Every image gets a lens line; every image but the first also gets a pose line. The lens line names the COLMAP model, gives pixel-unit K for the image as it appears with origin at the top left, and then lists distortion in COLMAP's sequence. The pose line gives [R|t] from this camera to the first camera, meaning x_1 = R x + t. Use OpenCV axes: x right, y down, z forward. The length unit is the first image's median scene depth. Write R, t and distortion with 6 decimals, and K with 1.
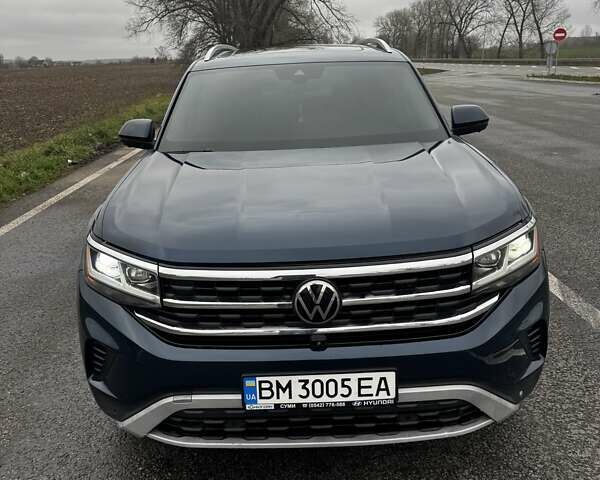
lens RADIAL K [[579.1, 0, 301.7], [0, 579.1, 238.6], [0, 0, 1]] dist [0.014527, 0.000000]
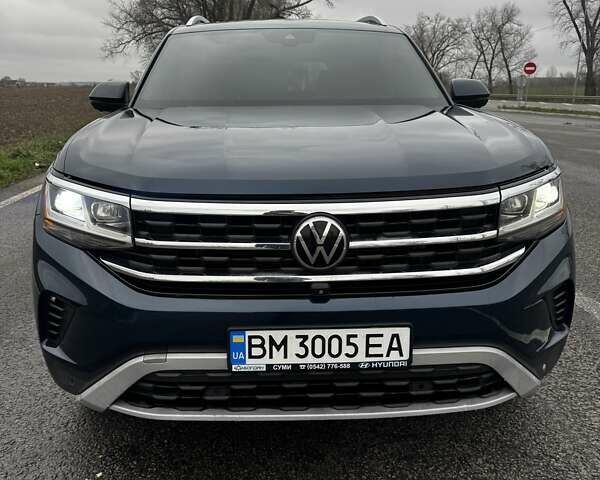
lens RADIAL K [[579.1, 0, 300.5], [0, 579.1, 237.9], [0, 0, 1]] dist [0.014527, 0.000000]
pose [[0.998668, 0.022413, 0.046474, -0.035865], [-0.020068, 0.998531, -0.050326, 0.127691], [-0.047534, 0.049326, 0.997651, 0.137569]]
